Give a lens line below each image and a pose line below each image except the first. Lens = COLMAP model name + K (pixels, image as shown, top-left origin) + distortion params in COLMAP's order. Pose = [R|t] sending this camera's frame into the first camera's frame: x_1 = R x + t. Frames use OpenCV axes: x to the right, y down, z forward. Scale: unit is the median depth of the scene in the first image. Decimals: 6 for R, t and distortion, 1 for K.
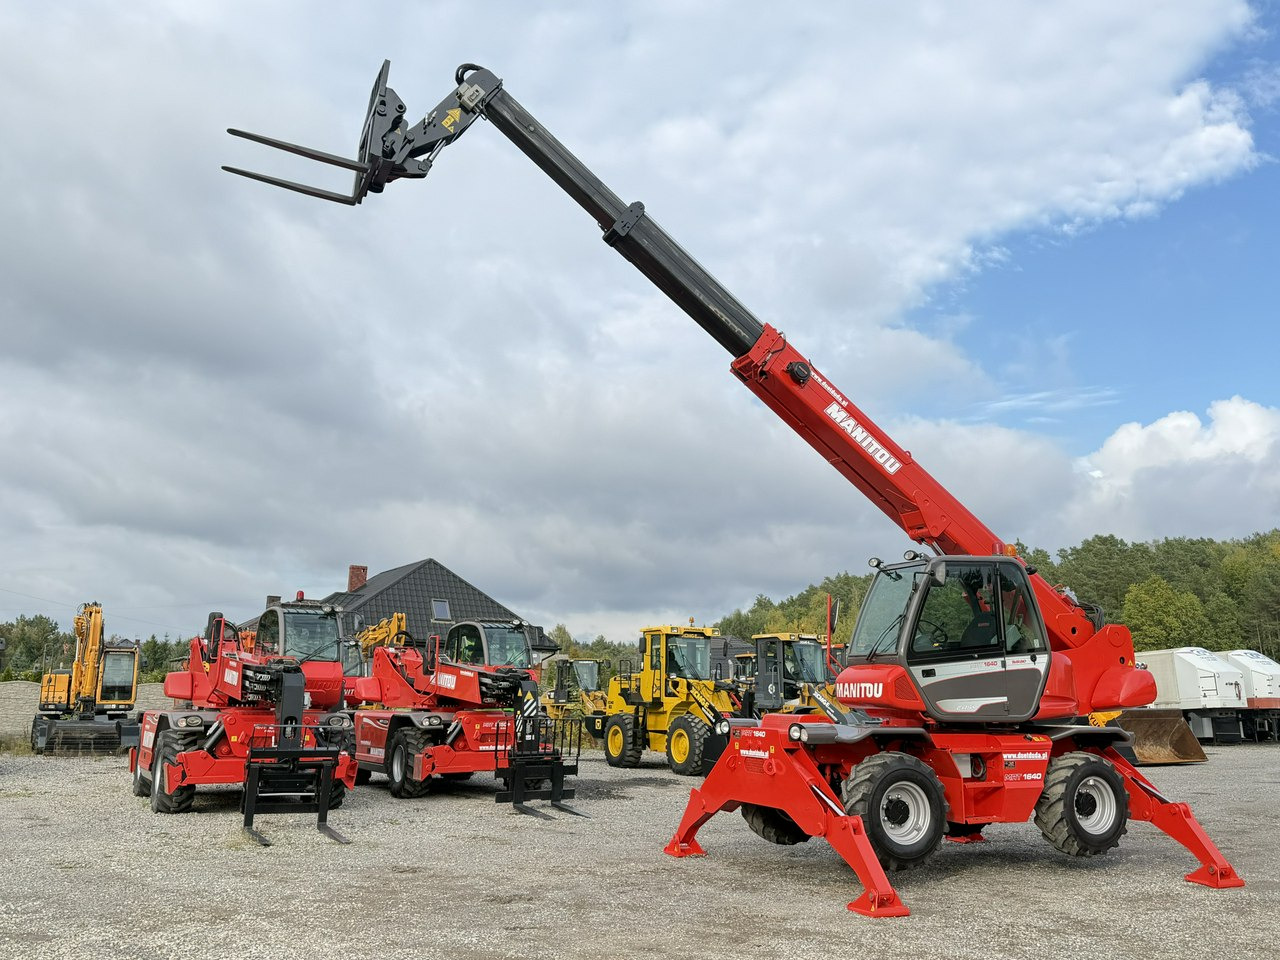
lens RADIAL K [[1205.3, 0, 640.0], [0, 1205.3, 480.0], [0, 0, 1]] dist [0.168755, -0.334795]
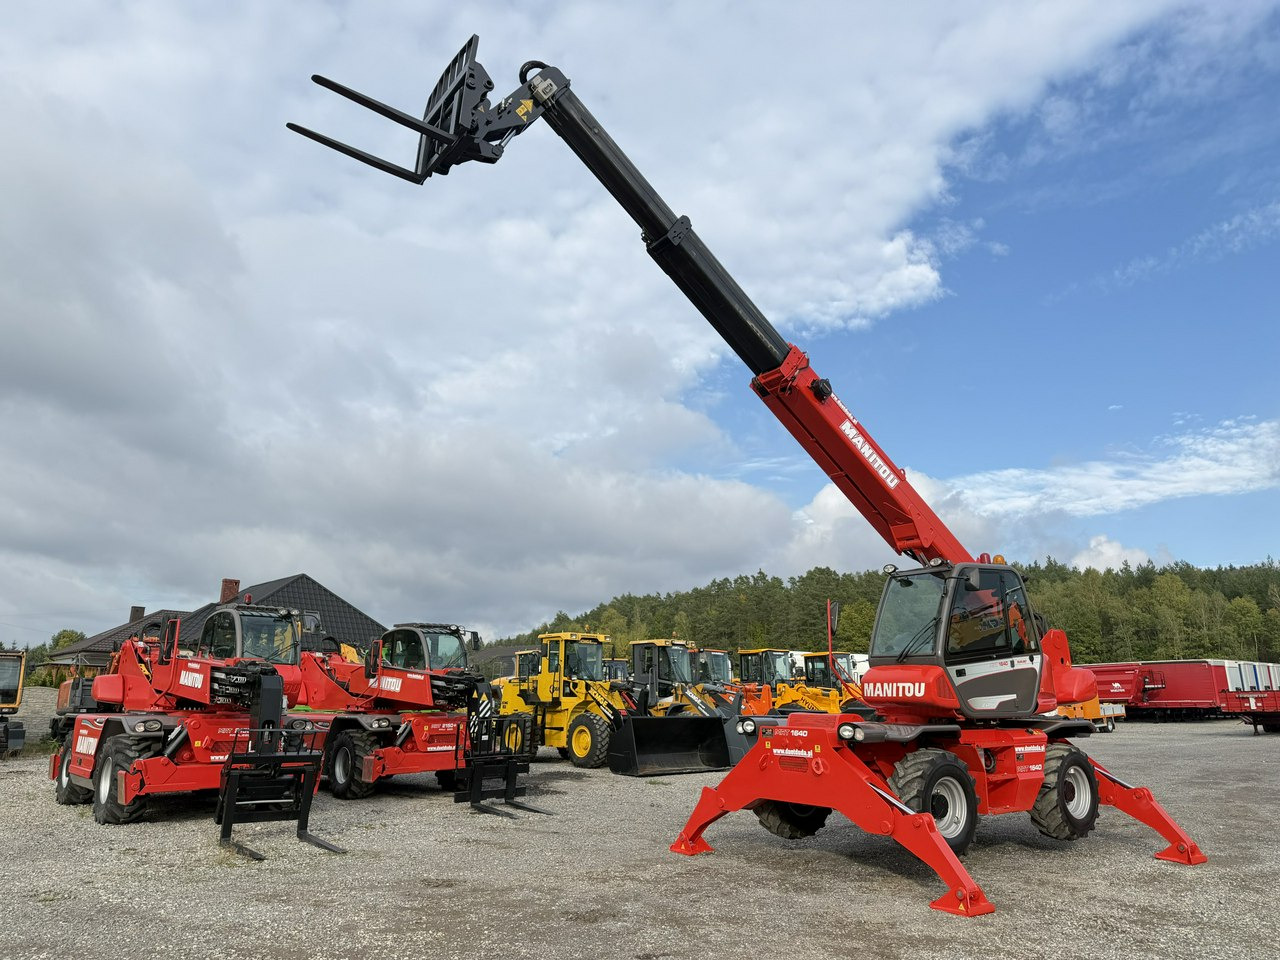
lens RADIAL K [[924.2, 0, 607.3], [0, 924.2, 482.0], [0, 0, 1]] dist [0.059030, -0.066135]
pose [[0.974032, 0.042156, 0.222450, -0.194414], [-0.031252, 0.998141, -0.052317, 0.034760], [-0.224242, 0.044006, 0.973539, 0.210702]]
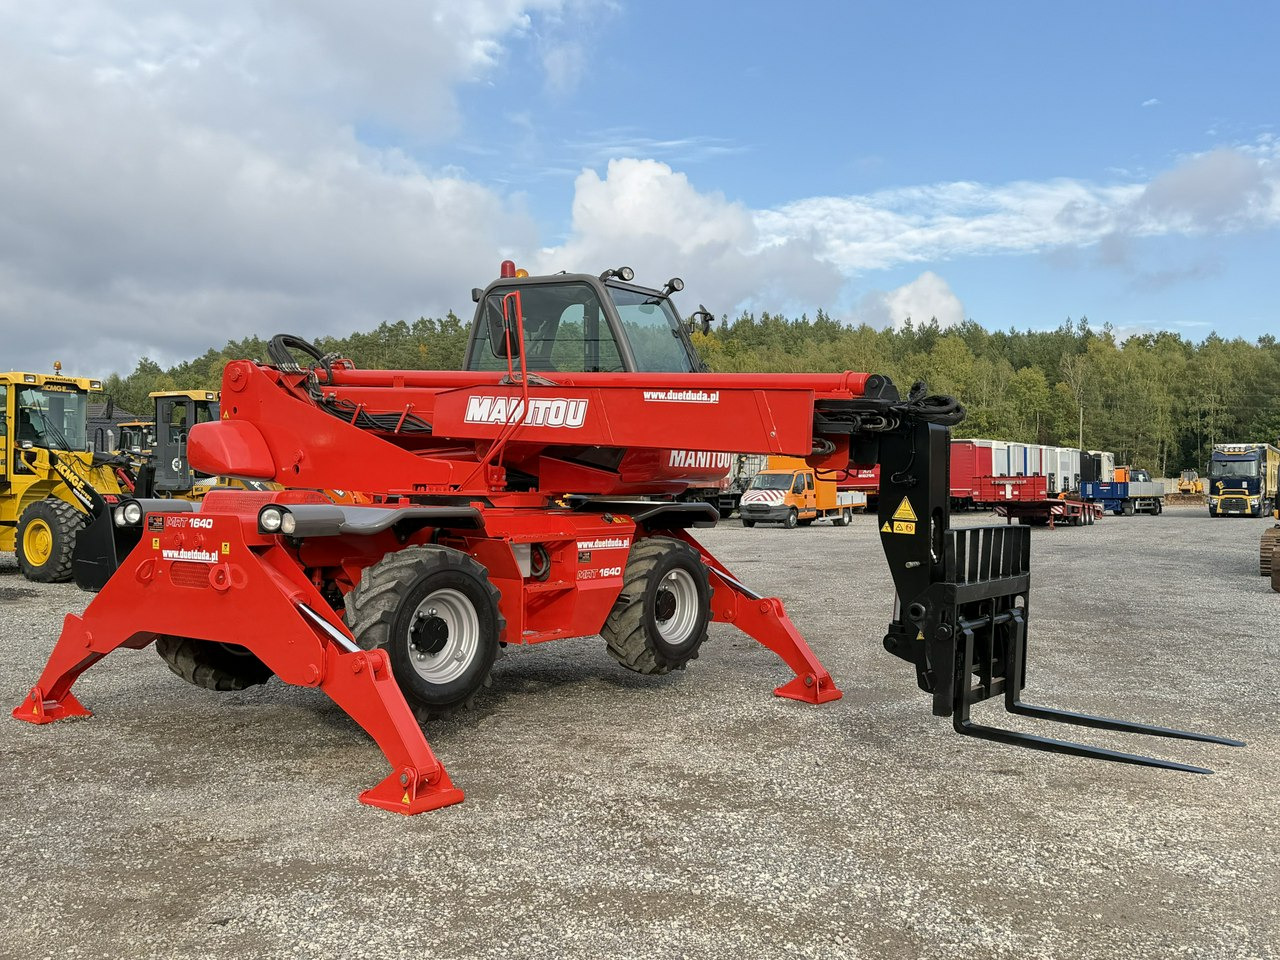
lens RADIAL K [[1205.3, 0, 640.0], [0, 1205.3, 480.0], [0, 0, 1]] dist [0.168755, -0.334795]
pose [[0.880845, 0.000922, 0.473404, 0.003994], [-0.082342, 0.985054, 0.151292, 0.065346], [-0.466189, -0.172246, 0.867755, 0.313761]]
